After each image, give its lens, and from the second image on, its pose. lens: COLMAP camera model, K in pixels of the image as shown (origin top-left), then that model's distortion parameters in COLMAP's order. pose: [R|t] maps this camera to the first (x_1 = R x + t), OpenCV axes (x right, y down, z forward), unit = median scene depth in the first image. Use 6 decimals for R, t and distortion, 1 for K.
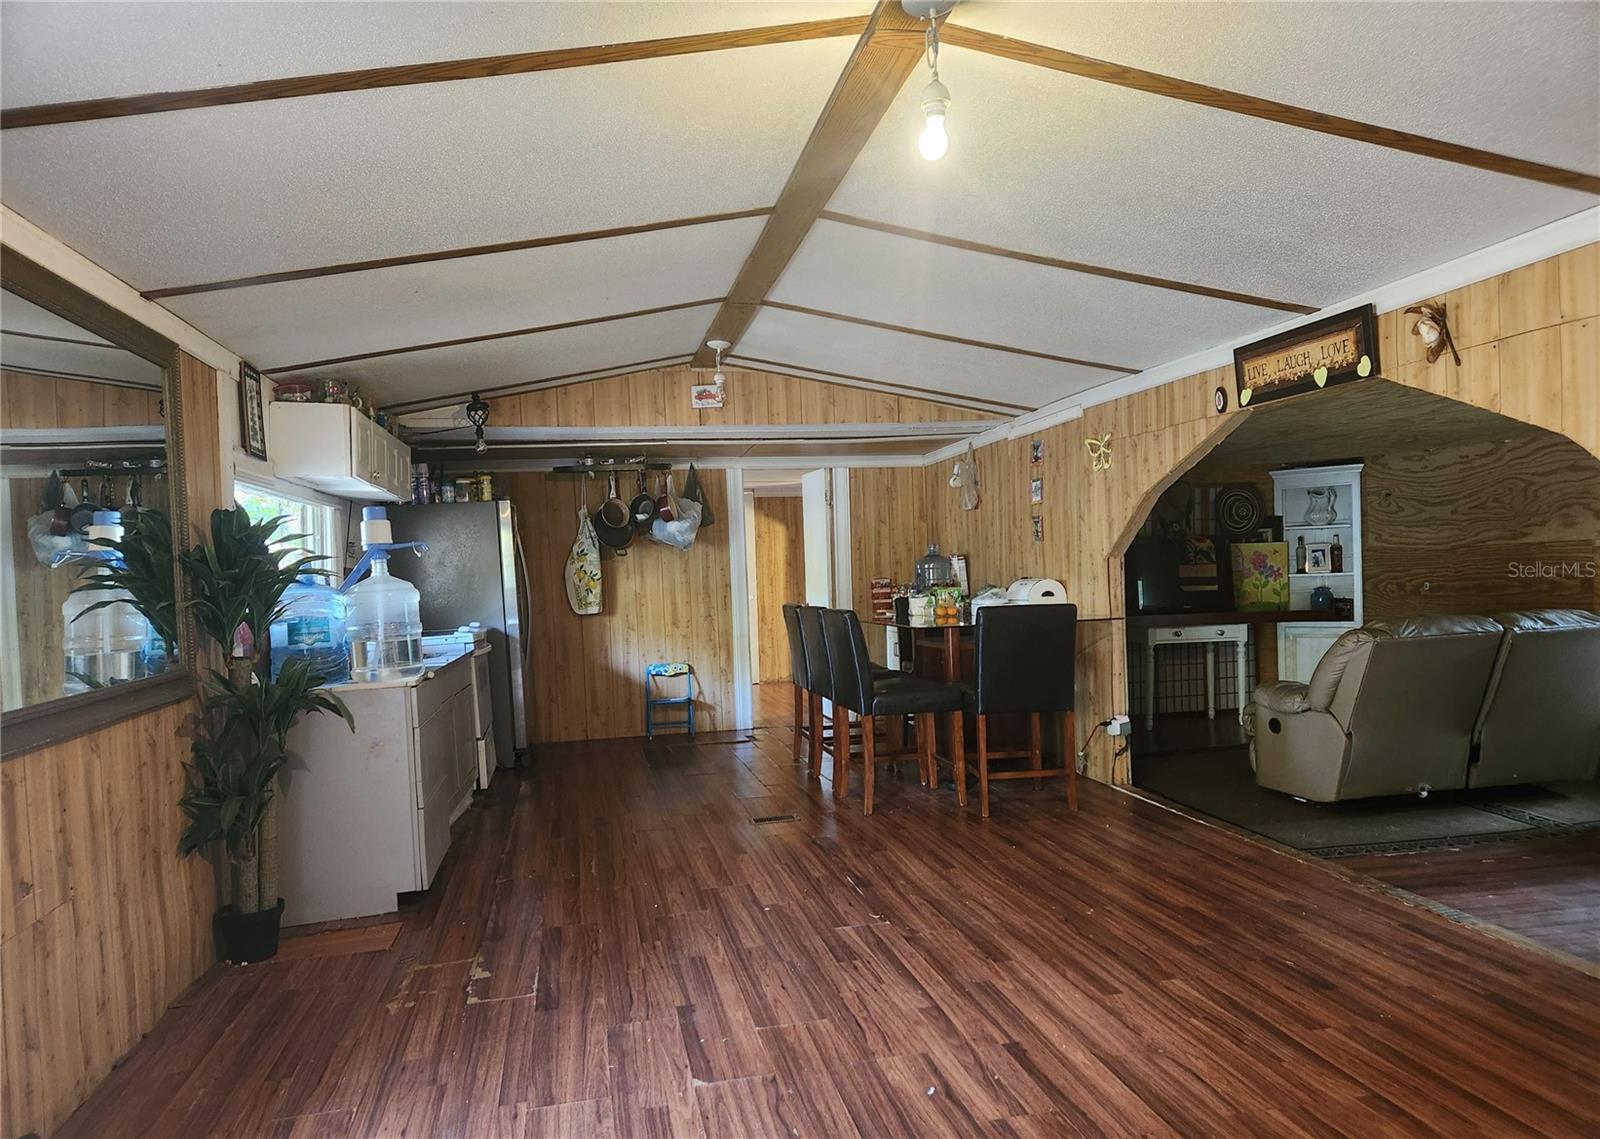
lens RADIAL K [[1061.4, 0, 821.6], [0, 1061.4, 602.9], [0, 0, 1]] dist [0.056118, -0.020167]
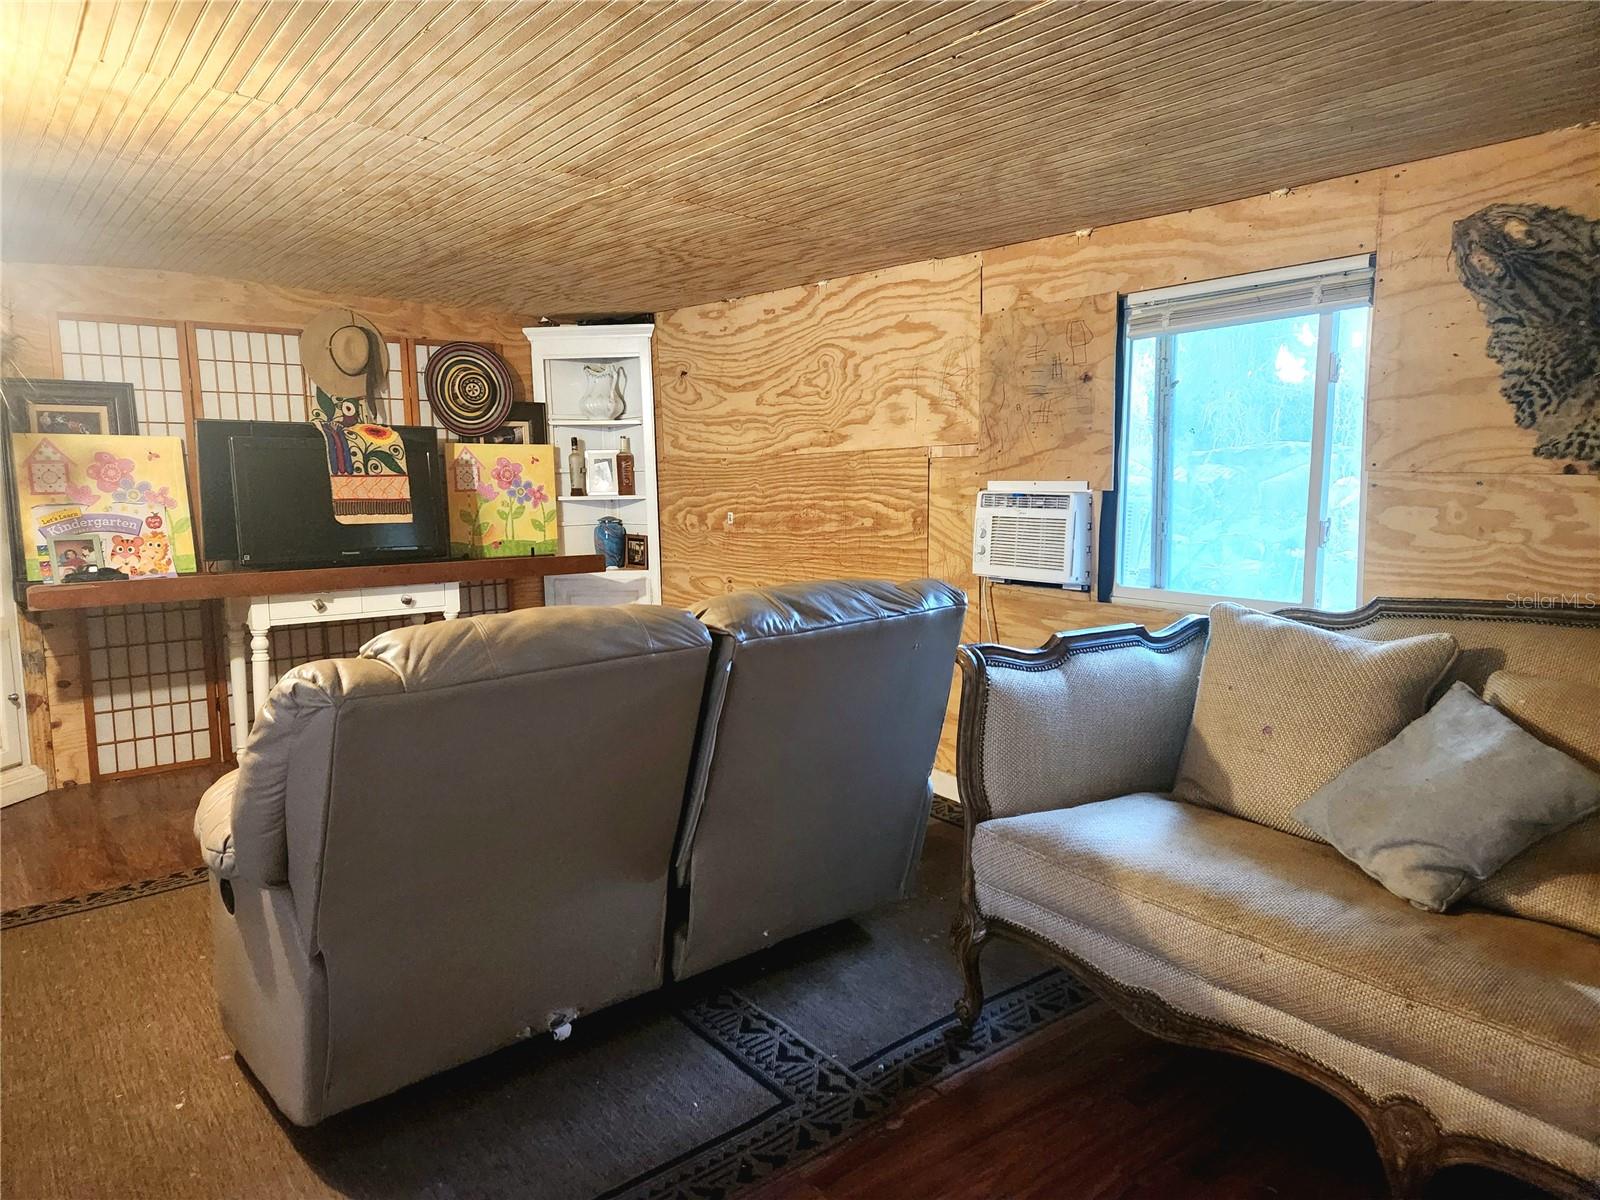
lens RADIAL K [[1065.3, 0, 799.3], [0, 1065.3, 609.8], [0, 0, 1]] dist [0.055463, -0.033094]
pose [[0.895676, -0.034252, 0.443386, 0.357230], [-0.001588, 0.996777, 0.080211, -0.013900], [-0.444704, -0.072547, 0.892735, 0.464141]]
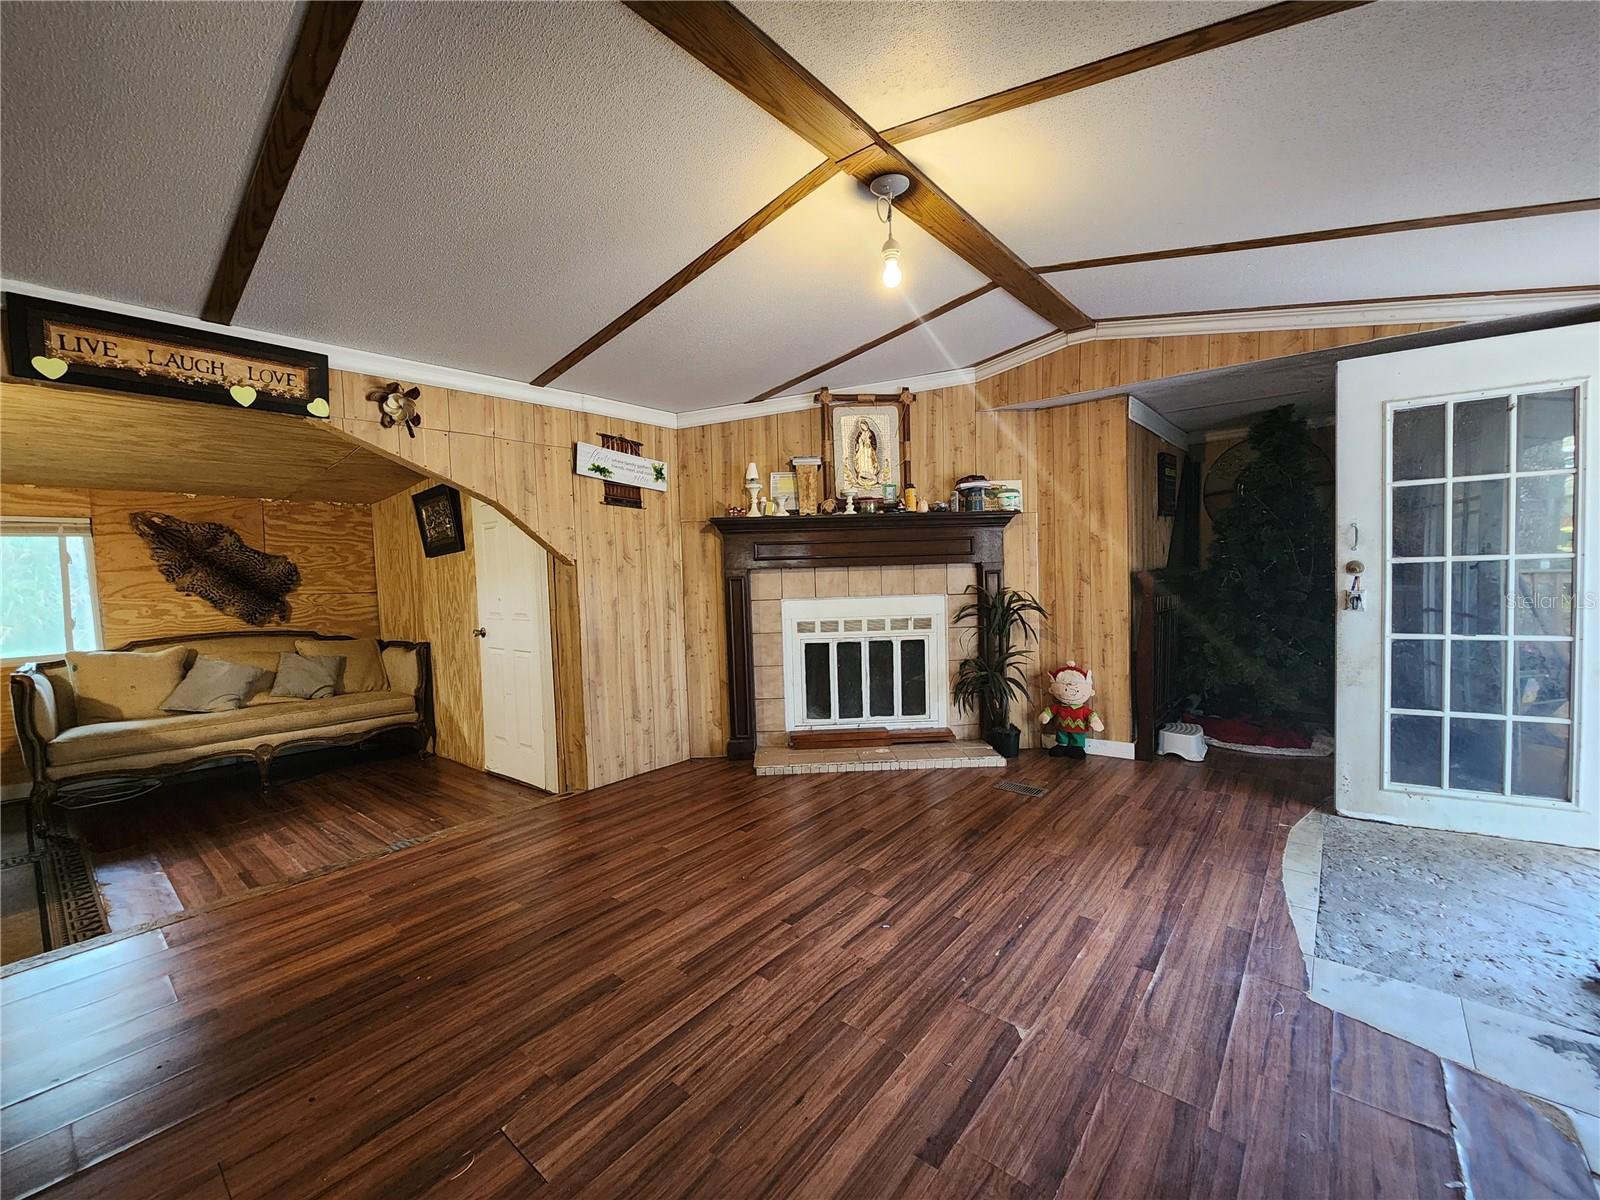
lens RADIAL K [[641.1, 0, 797.0], [0, 641.1, 599.5], [0, 0, 1]] dist [-0.000707, -0.000190]
pose [[-0.597158, 0.013336, 0.802013, -0.180673], [0.080394, 0.995822, 0.043301, -0.004410], [-0.798085, 0.090334, -0.595736, 0.558836]]
